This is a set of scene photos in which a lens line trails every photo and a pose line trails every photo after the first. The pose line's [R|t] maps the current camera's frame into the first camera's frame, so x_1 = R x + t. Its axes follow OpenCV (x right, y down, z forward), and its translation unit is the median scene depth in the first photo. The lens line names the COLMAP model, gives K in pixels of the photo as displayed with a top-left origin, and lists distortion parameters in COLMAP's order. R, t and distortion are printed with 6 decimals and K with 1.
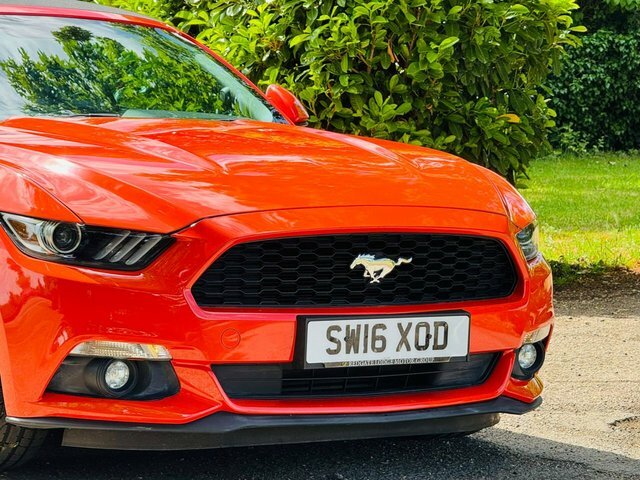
lens RADIAL K [[2873.0, 0, 320.8], [0, 2873.0, 243.2], [0, 0, 1]] dist [0.605773, 0.000000]
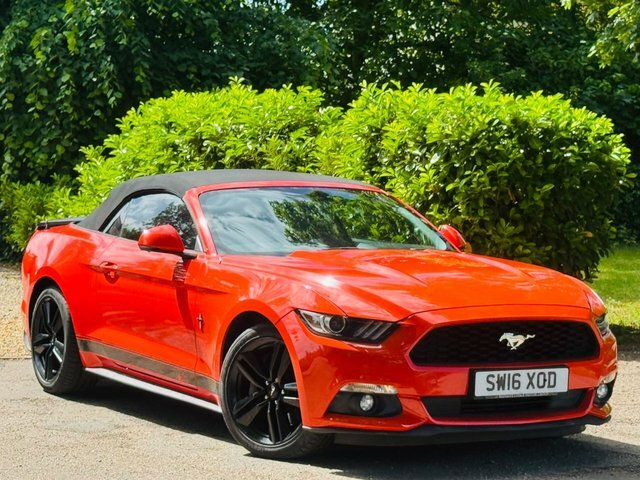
lens RADIAL K [[2119.9, 0, 360.8], [0, 2119.9, 273.2], [0, 0, 1]] dist [0.459547, 0.000000]
pose [[0.999326, -0.004315, -0.036452, -0.026470], [0.003945, 0.999940, -0.010226, -0.019556], [0.036494, 0.010075, 0.999283, -0.286499]]
